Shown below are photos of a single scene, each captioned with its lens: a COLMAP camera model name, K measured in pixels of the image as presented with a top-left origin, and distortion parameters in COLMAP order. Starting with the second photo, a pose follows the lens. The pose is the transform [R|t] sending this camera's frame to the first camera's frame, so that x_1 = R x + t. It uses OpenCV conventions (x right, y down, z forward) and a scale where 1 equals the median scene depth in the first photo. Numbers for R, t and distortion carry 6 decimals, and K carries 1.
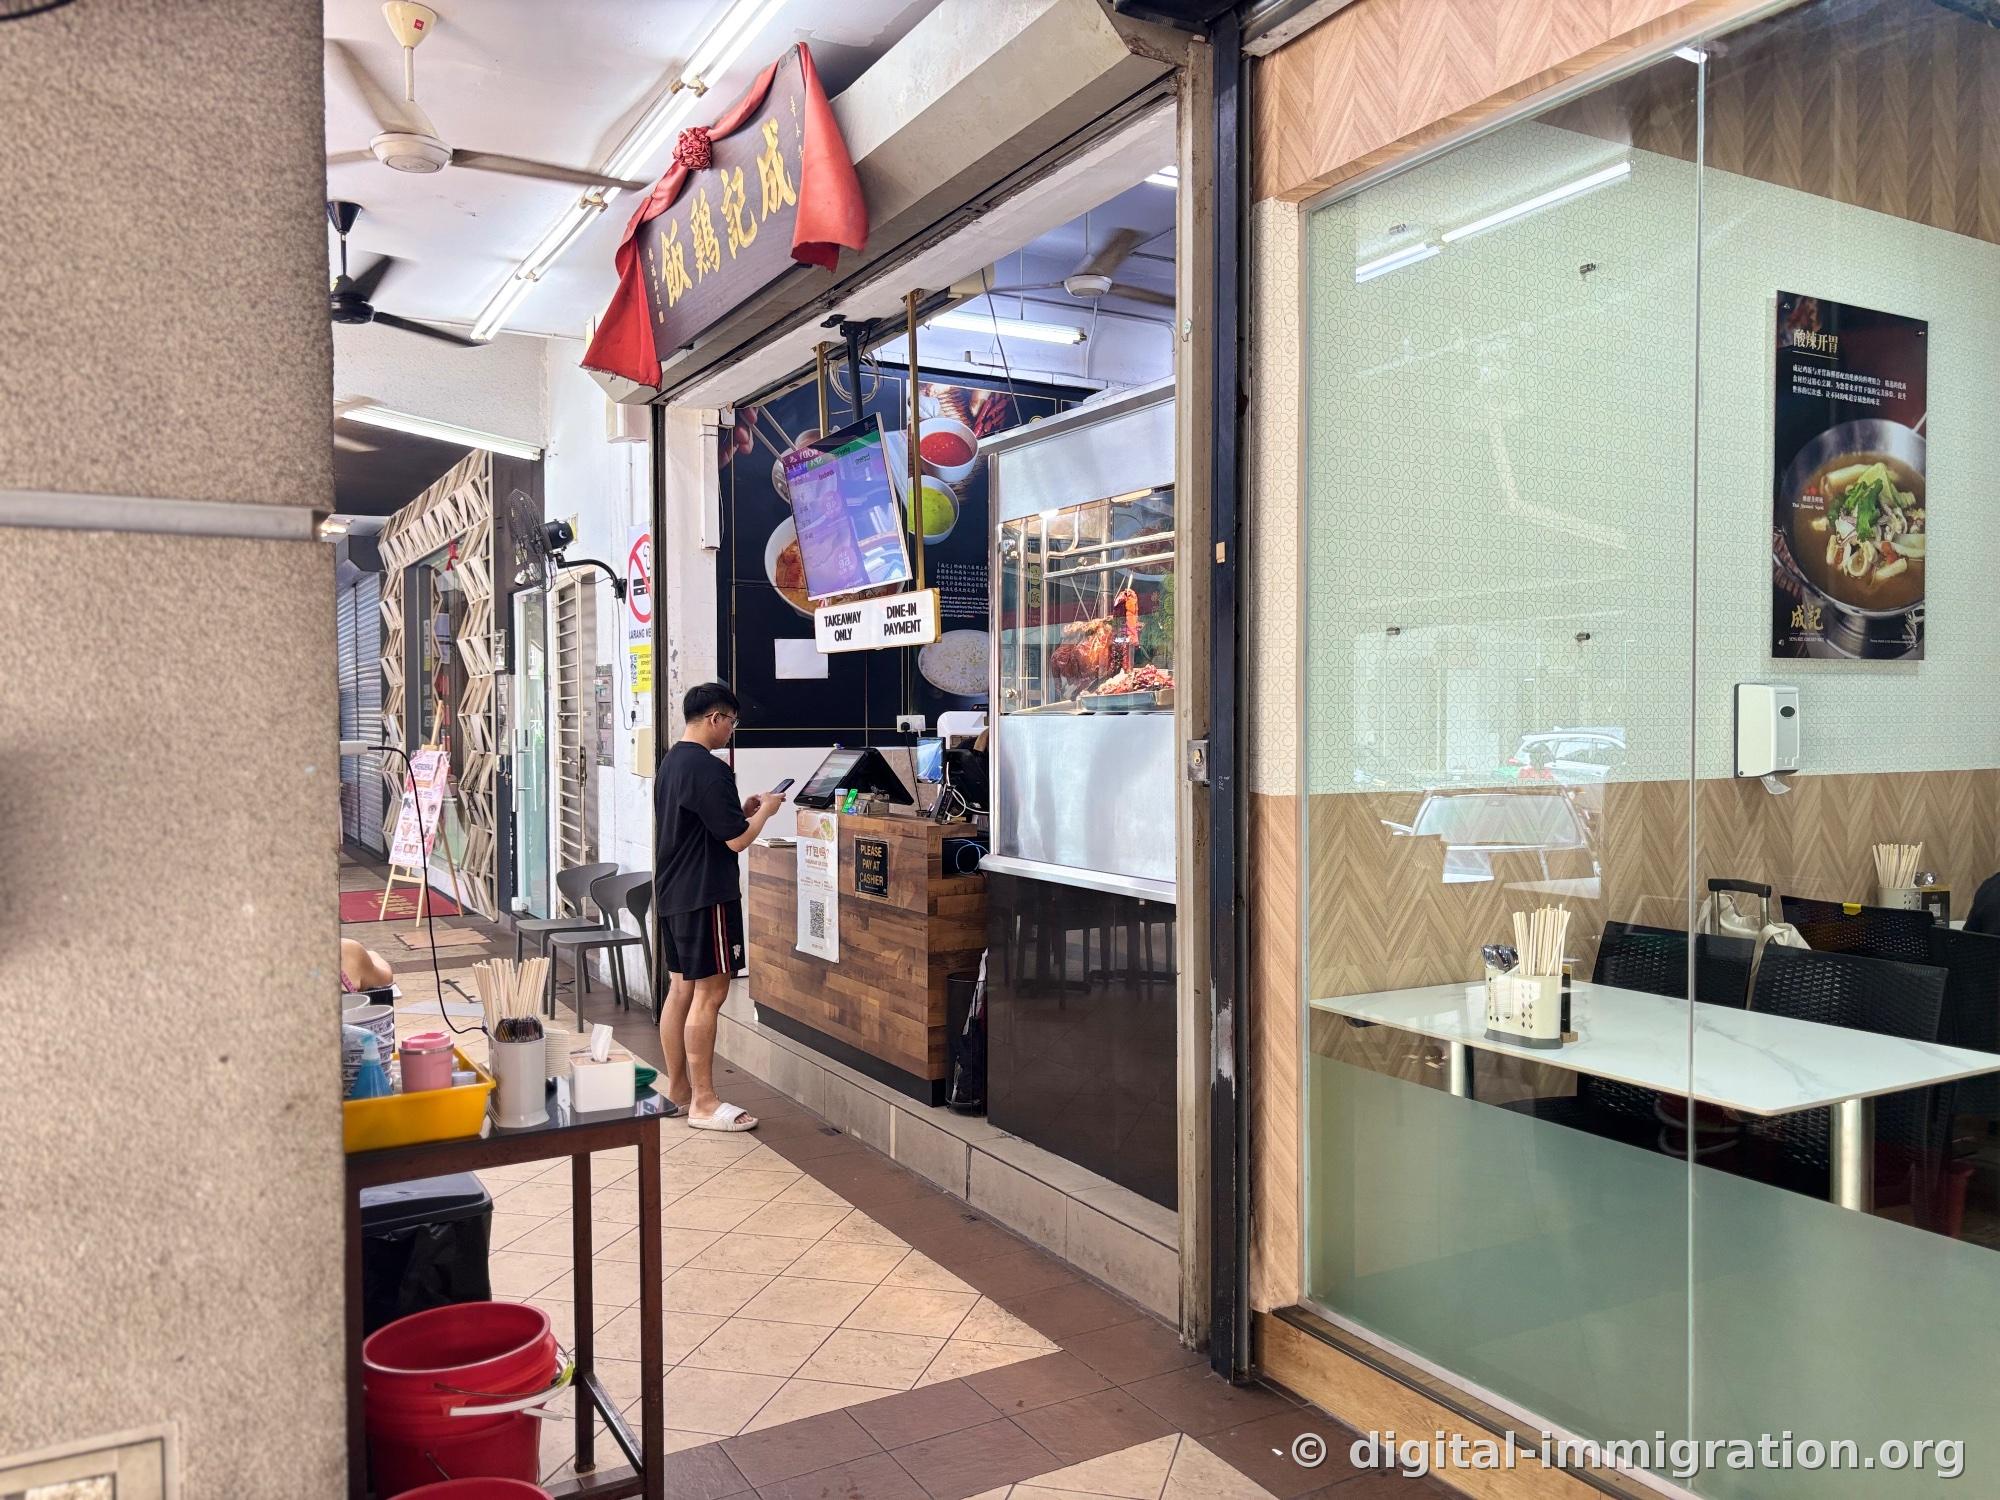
lens RADIAL K [[1485.6, 0, 1000.0], [0, 1485.6, 750.0], [0, 0, 1]] dist [-0.001245, -0.002750]
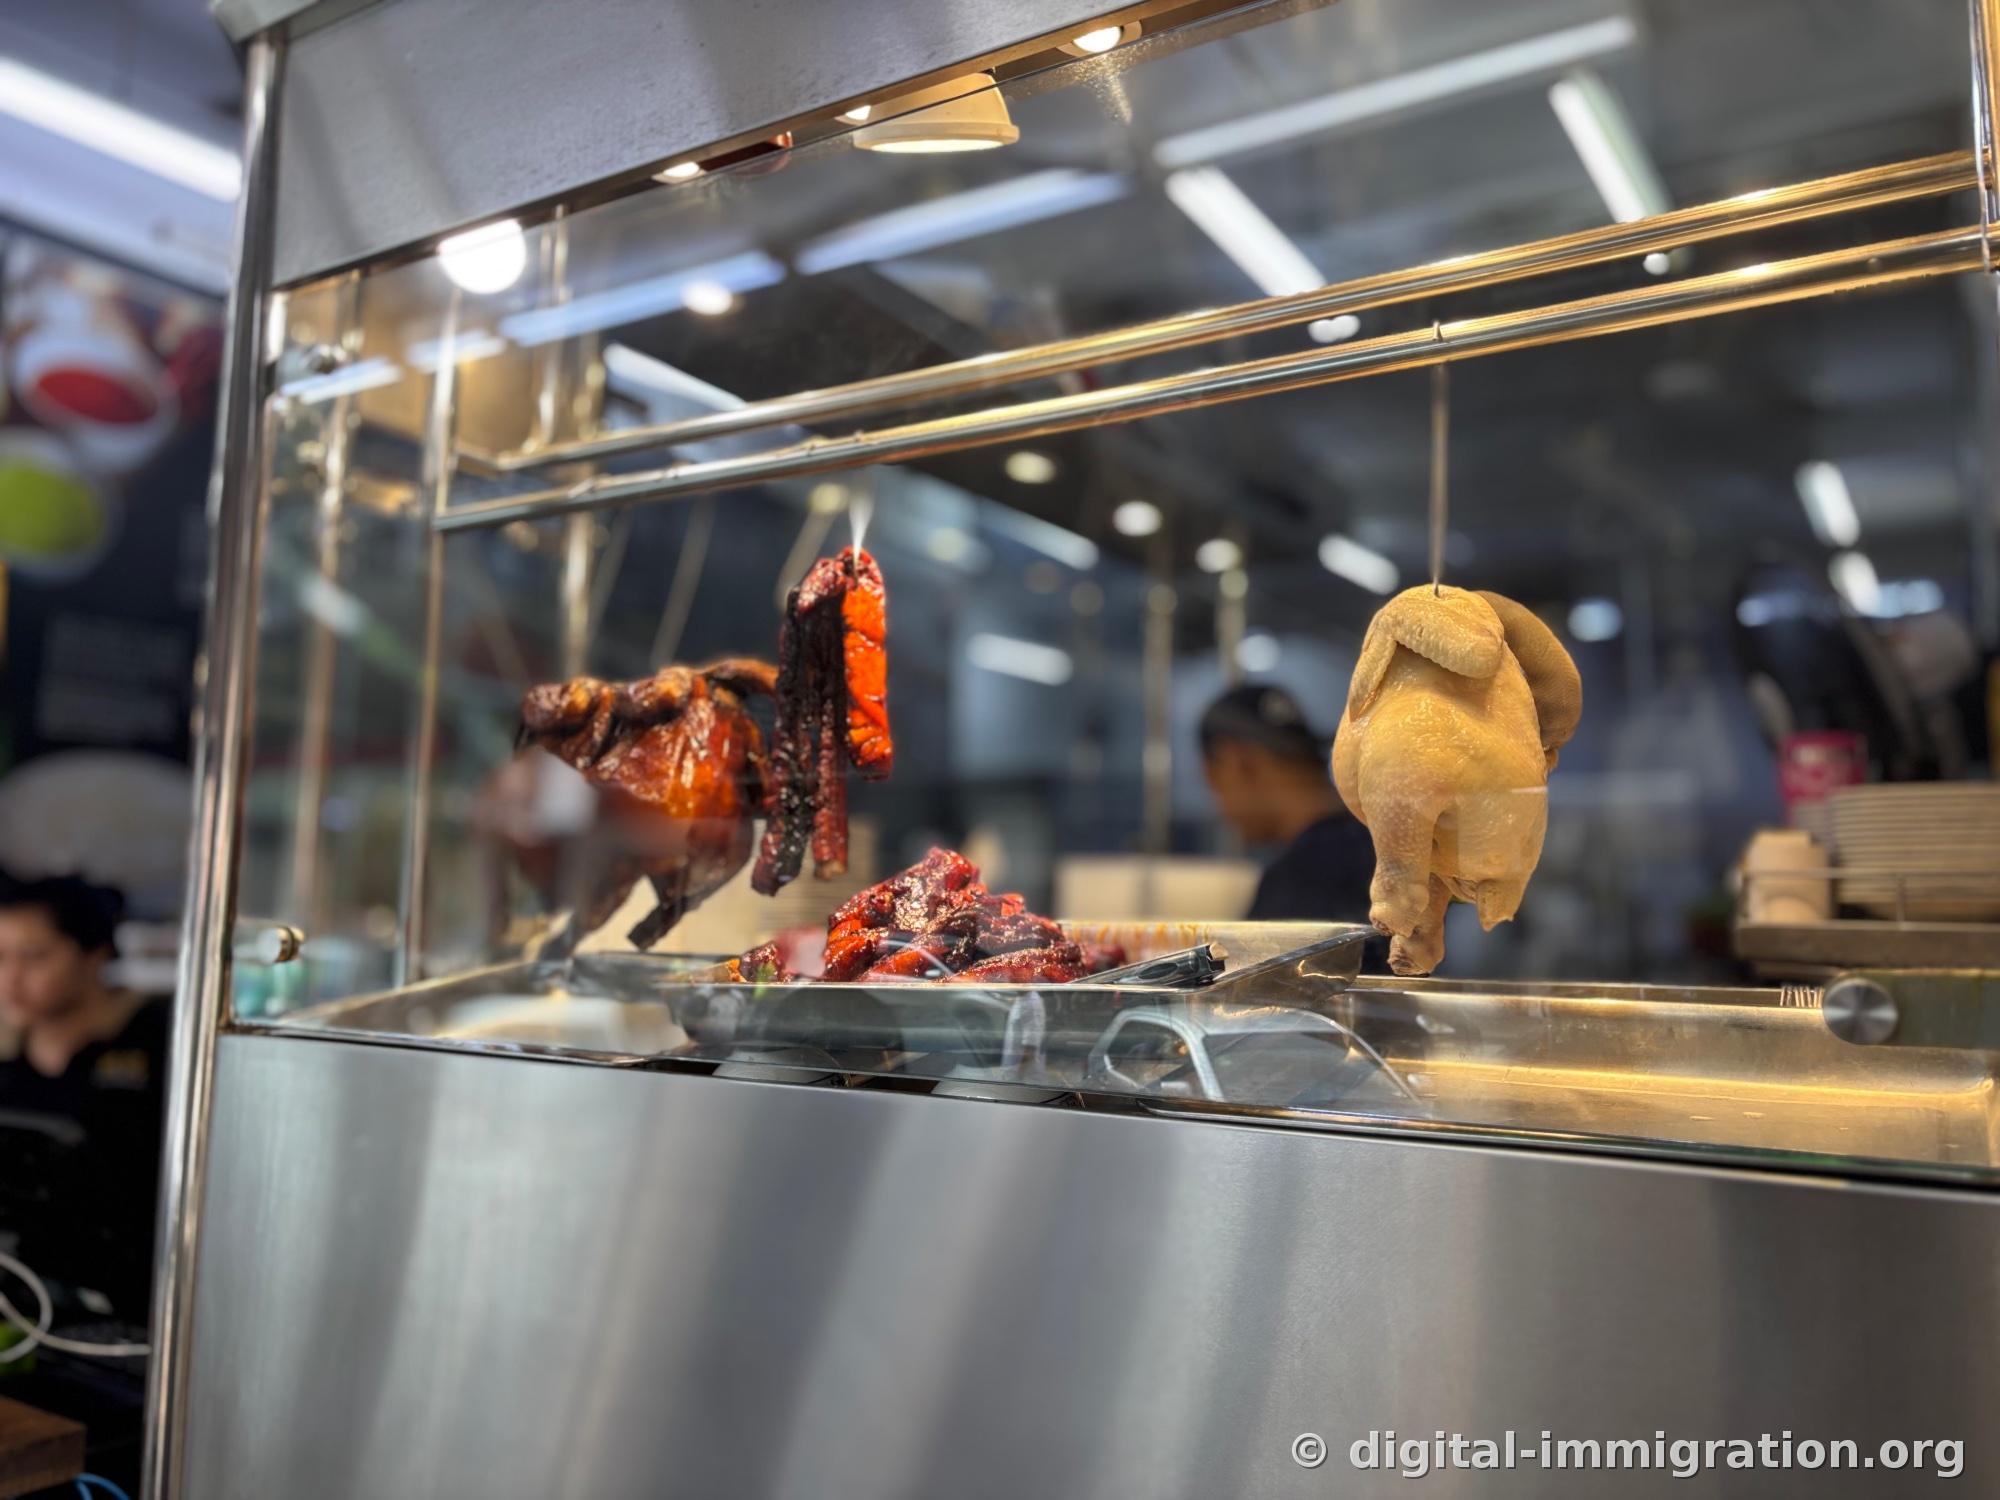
lens RADIAL K [[1485.6, 0, 1000.0], [0, 1485.6, 750.0], [0, 0, 1]] dist [-0.001245, -0.002750]
pose [[0.868619, 0.077999, 0.489302, -0.008253], [-0.003495, 0.988471, -0.151367, -0.022604], [-0.495468, 0.129770, 0.858878, 0.489935]]
